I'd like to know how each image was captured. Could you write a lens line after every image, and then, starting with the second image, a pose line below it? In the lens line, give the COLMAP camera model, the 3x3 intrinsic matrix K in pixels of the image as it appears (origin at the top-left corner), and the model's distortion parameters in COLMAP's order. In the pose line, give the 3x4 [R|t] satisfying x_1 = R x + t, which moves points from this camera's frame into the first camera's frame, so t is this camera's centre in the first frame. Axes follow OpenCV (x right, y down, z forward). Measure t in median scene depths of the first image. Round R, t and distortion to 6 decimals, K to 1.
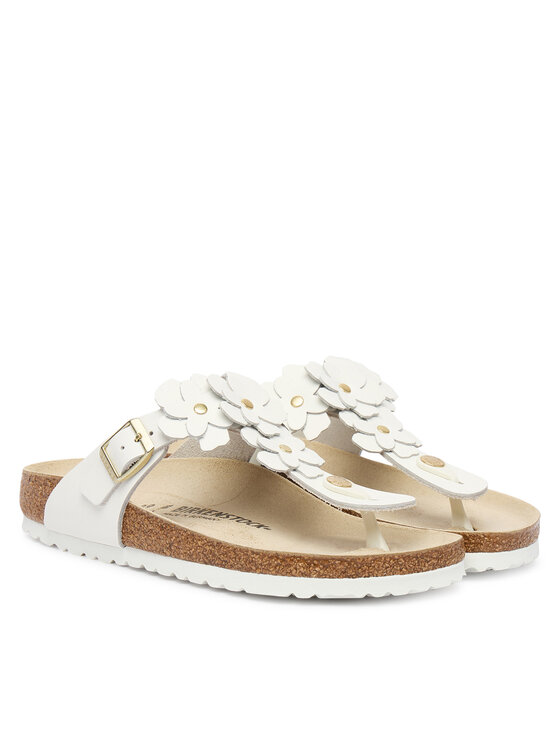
lens RADIAL K [[1969.4, 0, 280.0], [0, 1969.4, 373.0], [0, 0, 1]] dist [0.042464, 0.062521]
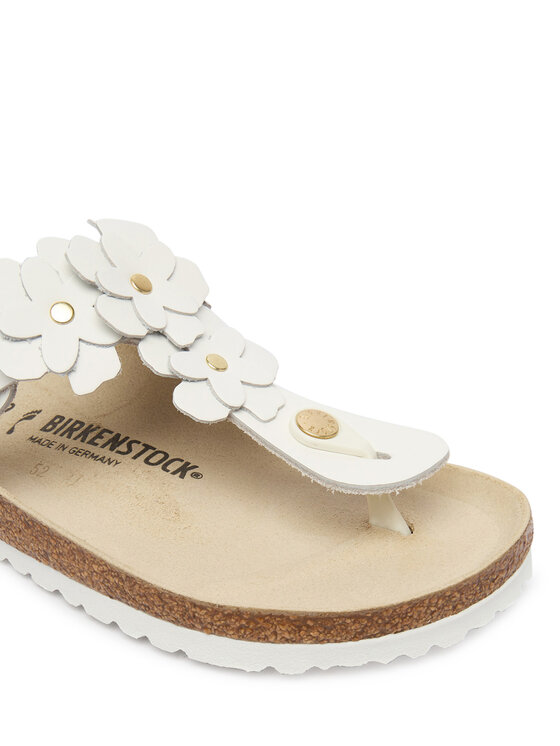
lens RADIAL K [[1025.6, 0, 264.8], [0, 1025.6, 374.4], [0, 0, 1]] dist [0.002639, -0.008309]
pose [[0.986837, -0.121458, 0.106772, -0.016404], [0.067221, 0.908580, 0.412266, -0.085372], [-0.147084, -0.399662, 0.904785, 0.722403]]
